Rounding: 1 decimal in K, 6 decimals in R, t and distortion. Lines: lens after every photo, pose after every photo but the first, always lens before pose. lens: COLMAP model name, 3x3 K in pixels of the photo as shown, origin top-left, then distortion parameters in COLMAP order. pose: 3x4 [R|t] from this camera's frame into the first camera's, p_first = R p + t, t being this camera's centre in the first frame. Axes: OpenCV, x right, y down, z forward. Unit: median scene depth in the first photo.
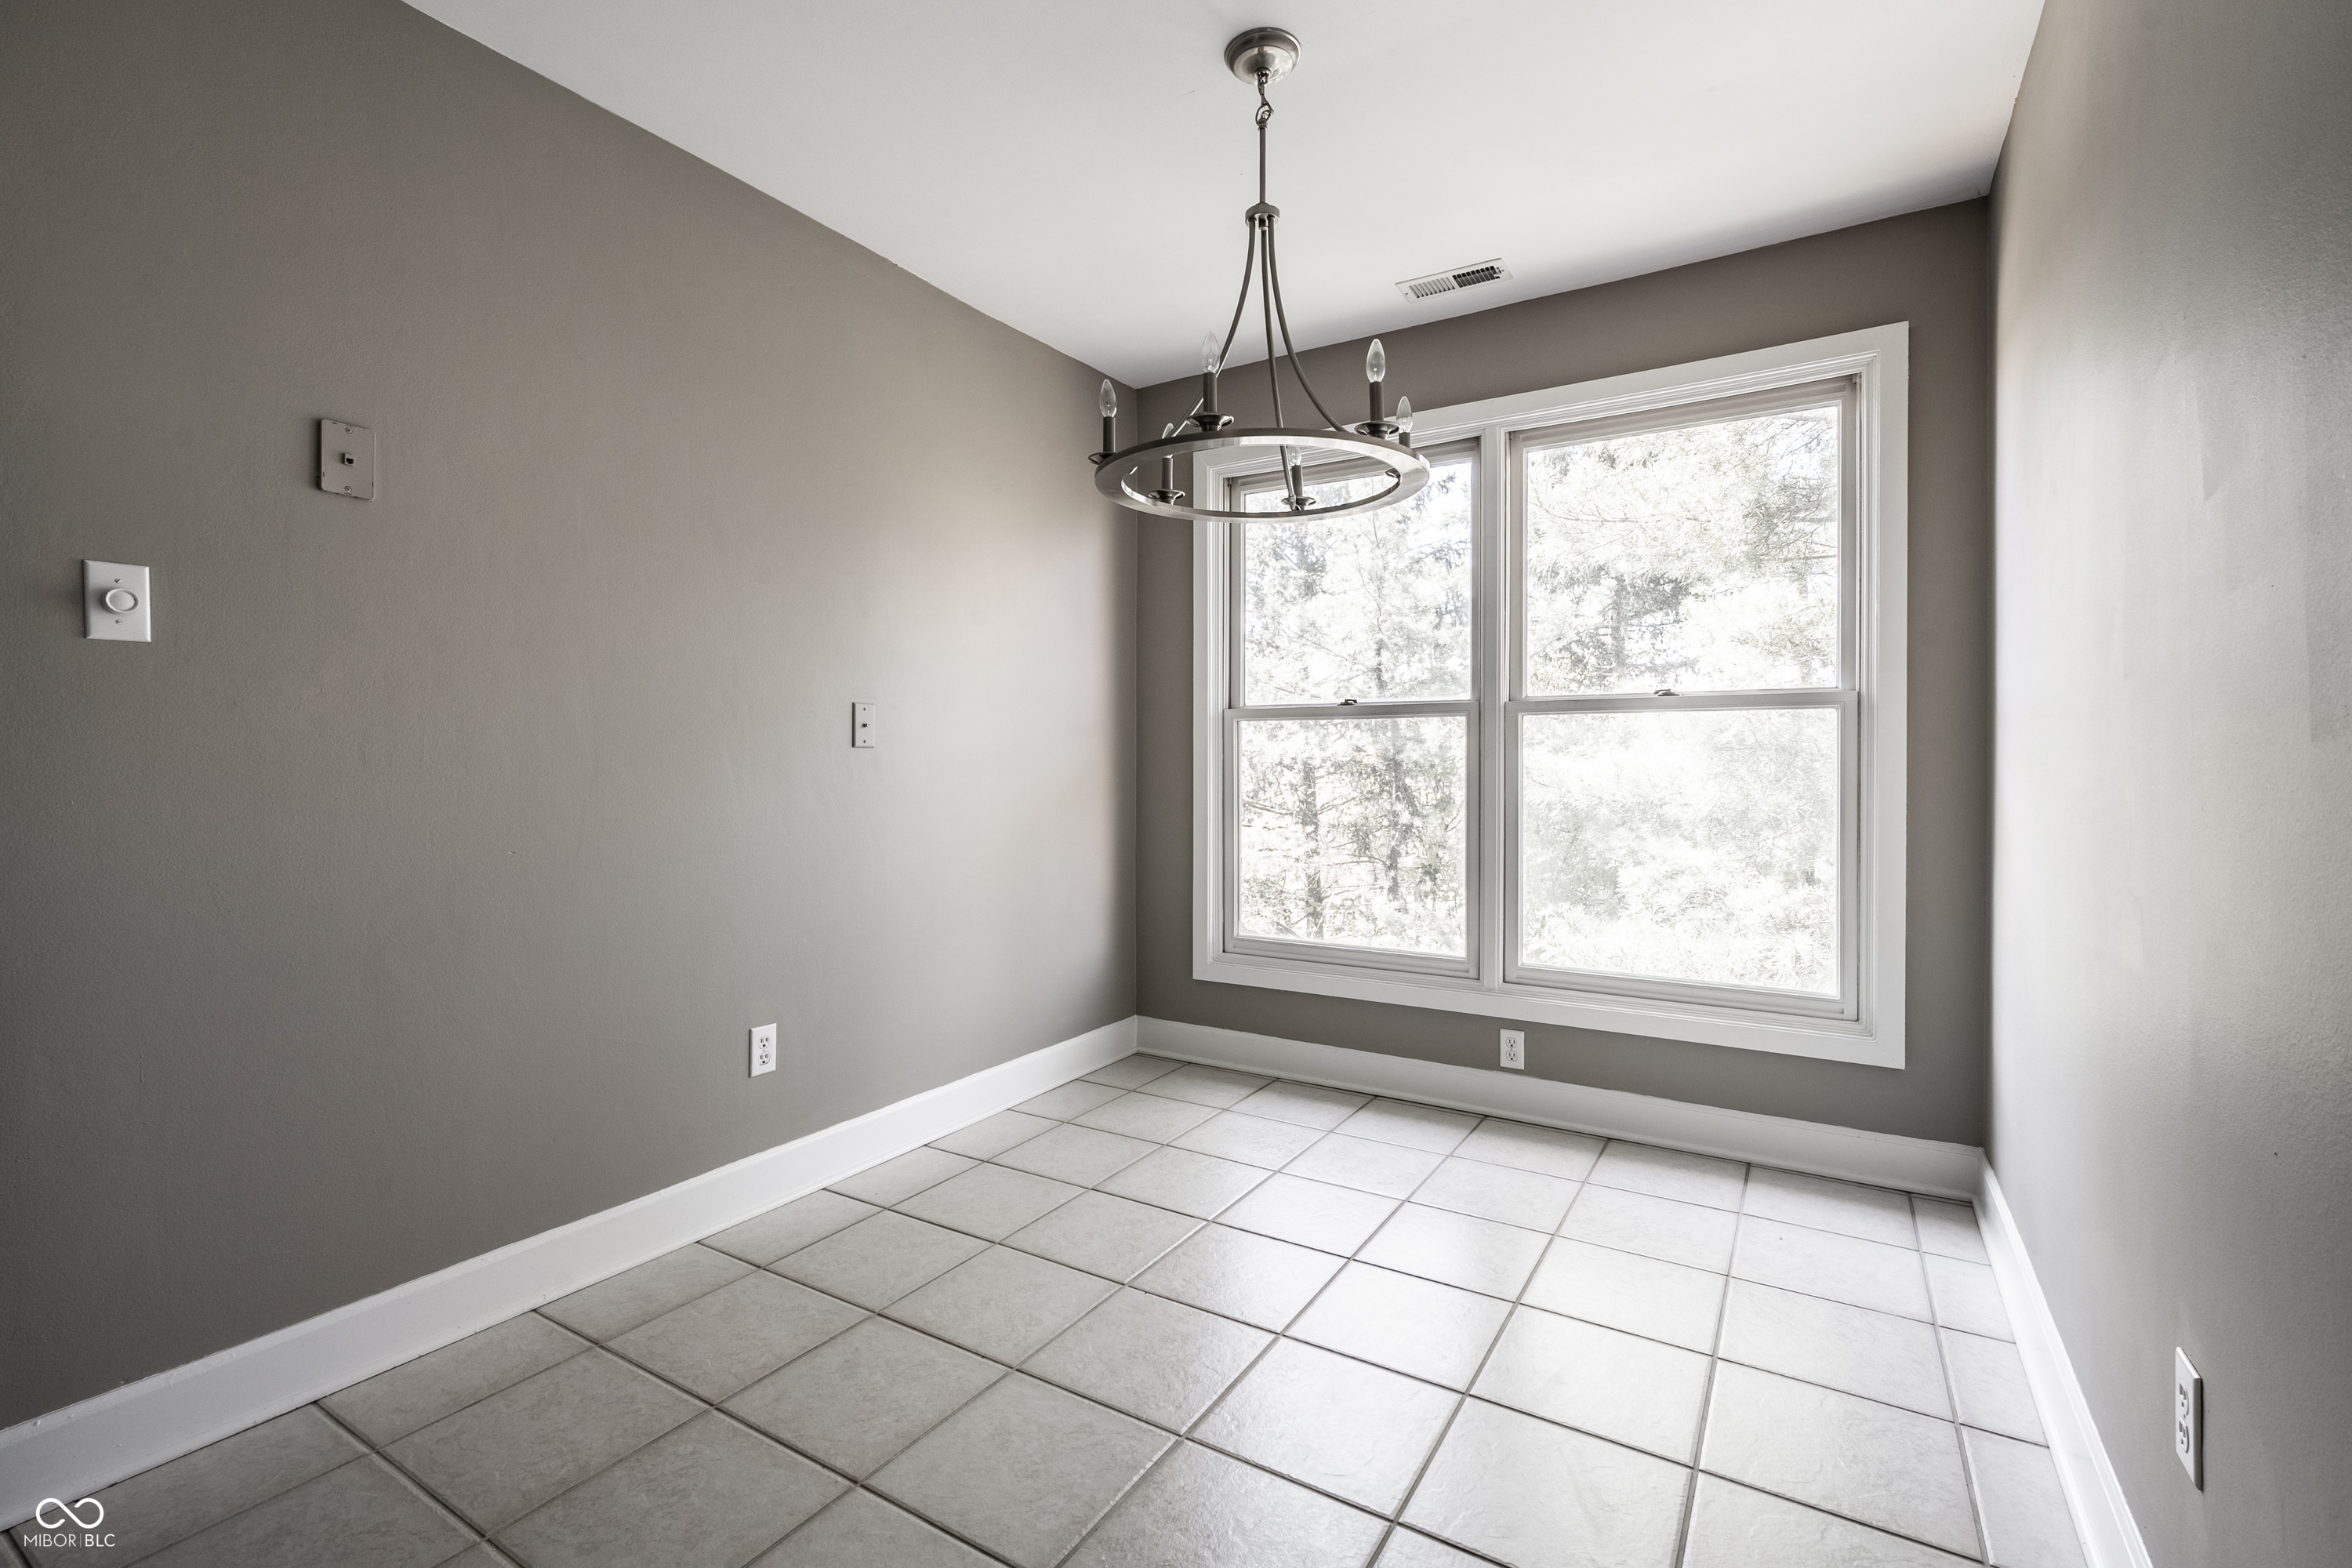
lens RADIAL K [[1034.2, 0, 1173.2], [0, 1034.2, 775.6], [0, 0, 1]] dist [-0.001931, -0.000357]
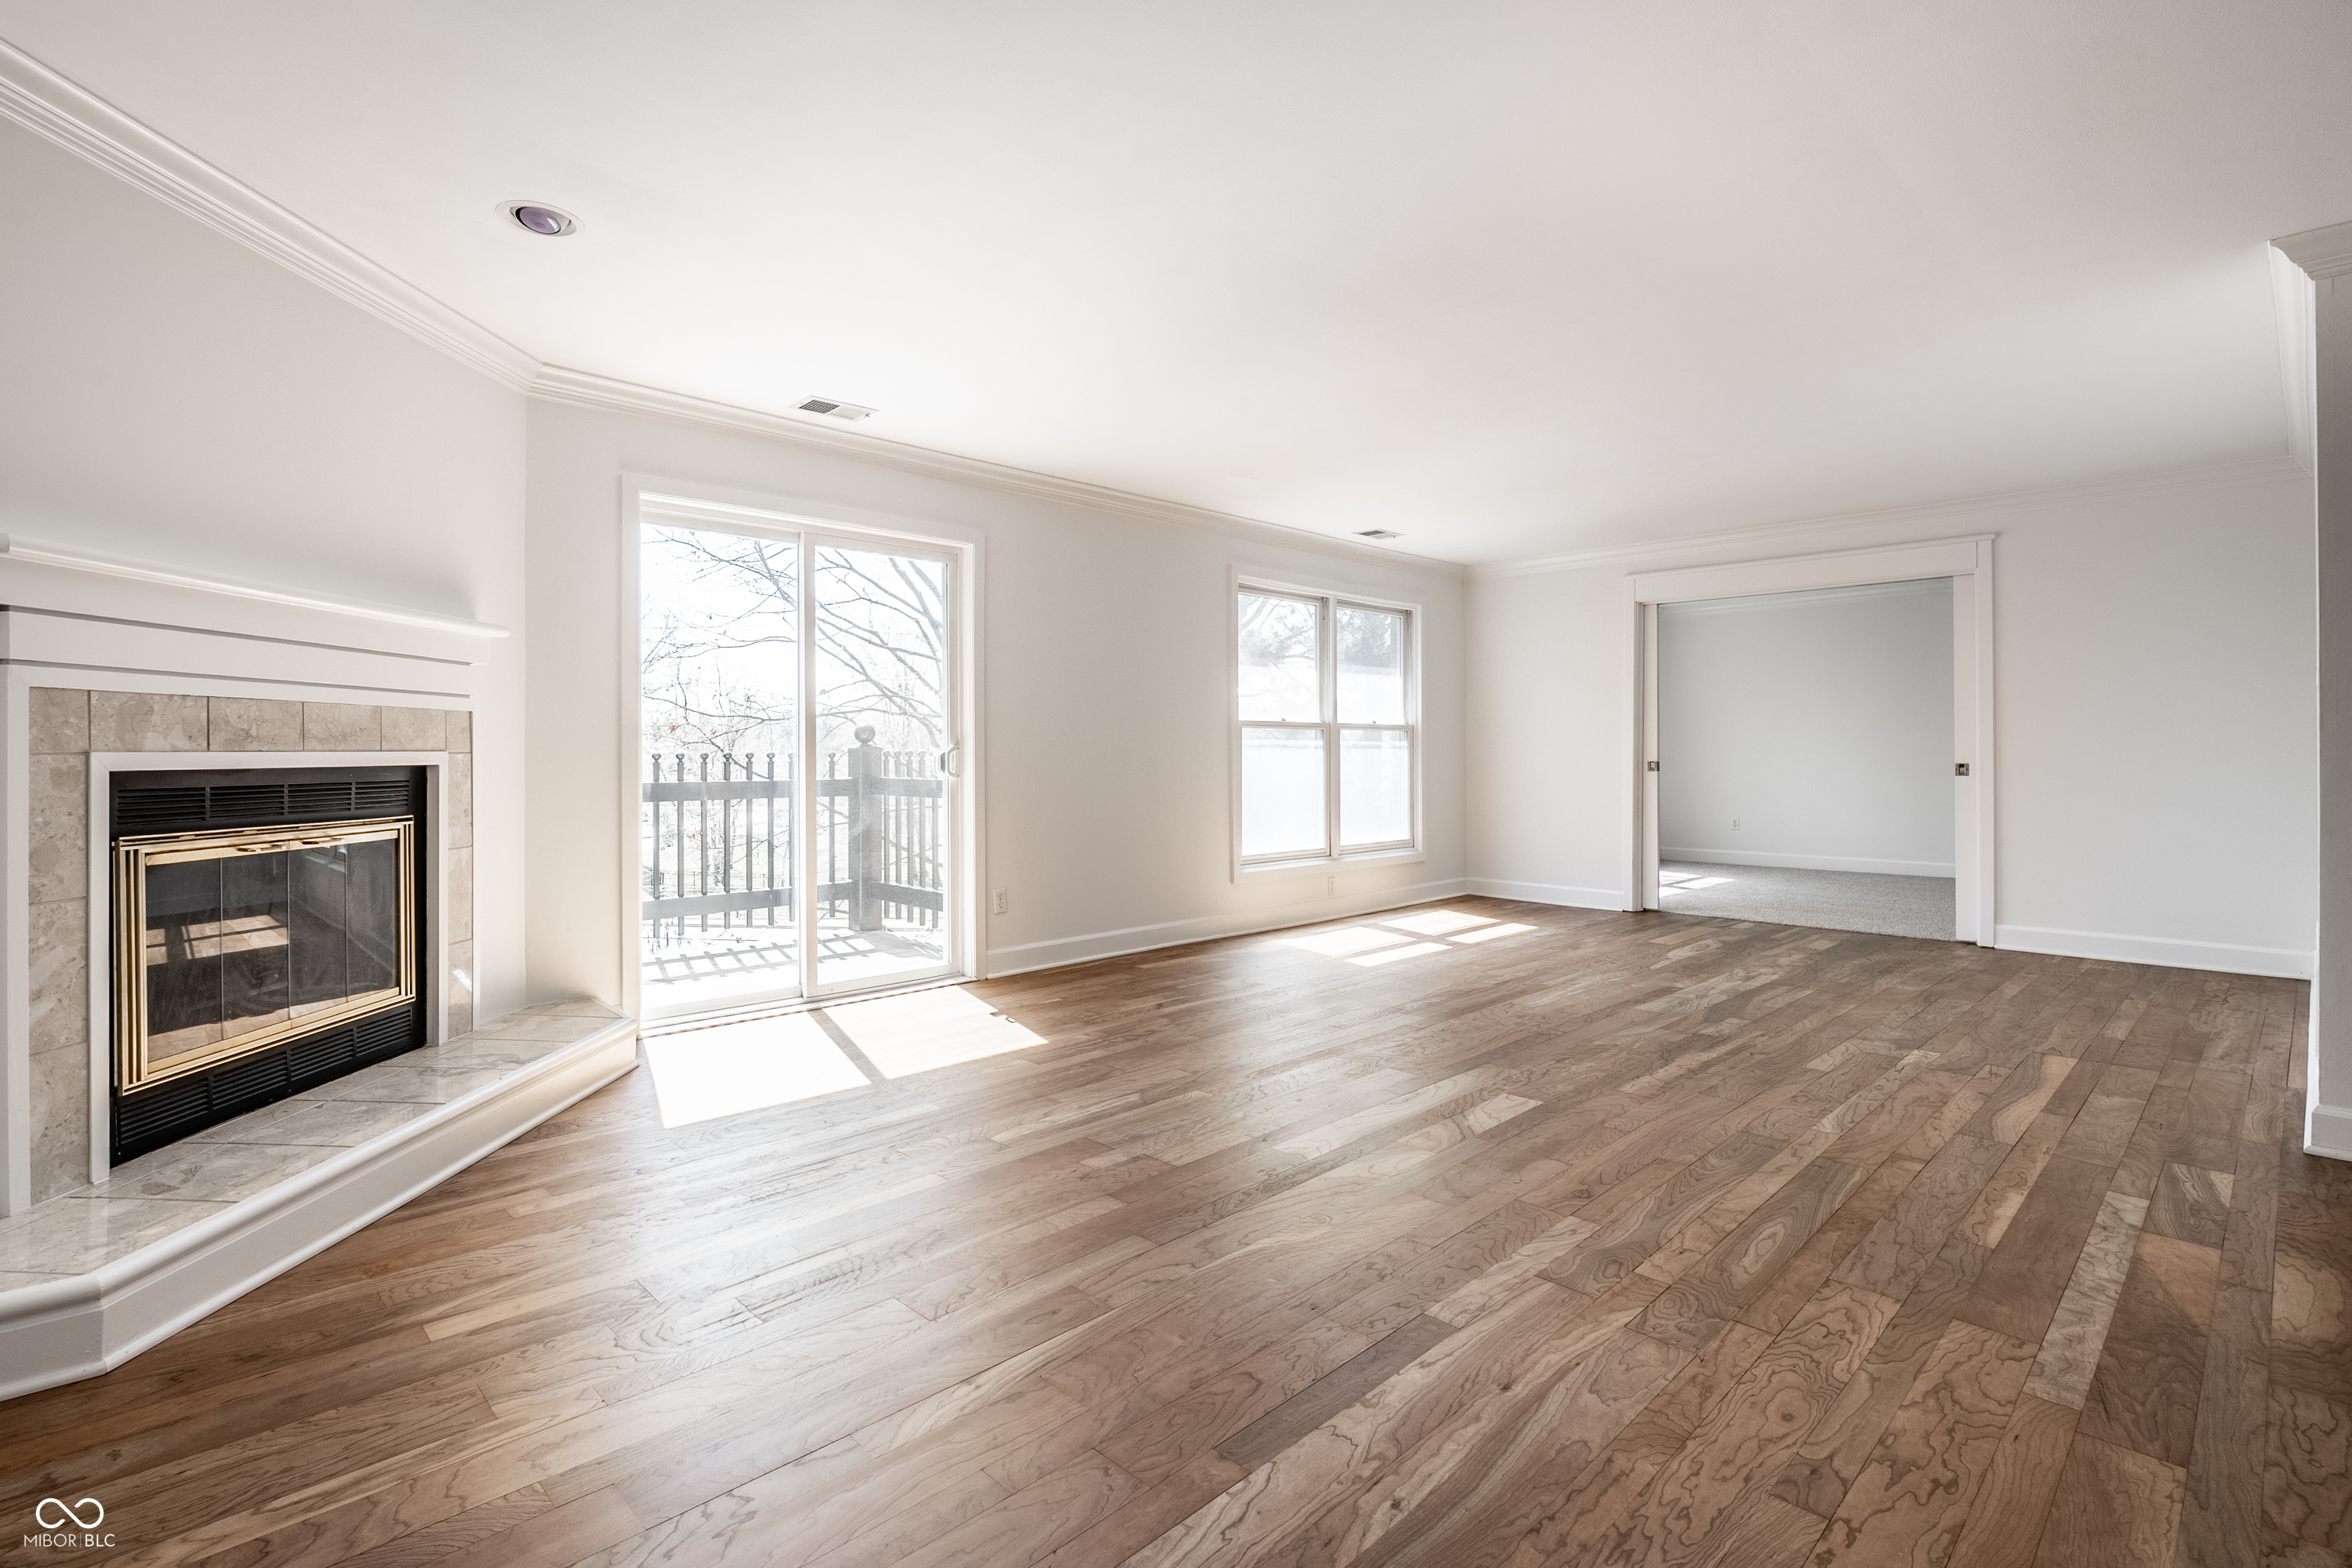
lens RADIAL K [[1103.4, 0, 1121.4], [0, 1103.4, 754.2], [0, 0, 1]] dist [-0.003774, -0.000586]
pose [[0.252014, 0.006961, 0.967699, -1.985024], [0.015468, 0.999817, -0.011220, 0.007023], [-0.967600, 0.017796, 0.251860, 0.848953]]
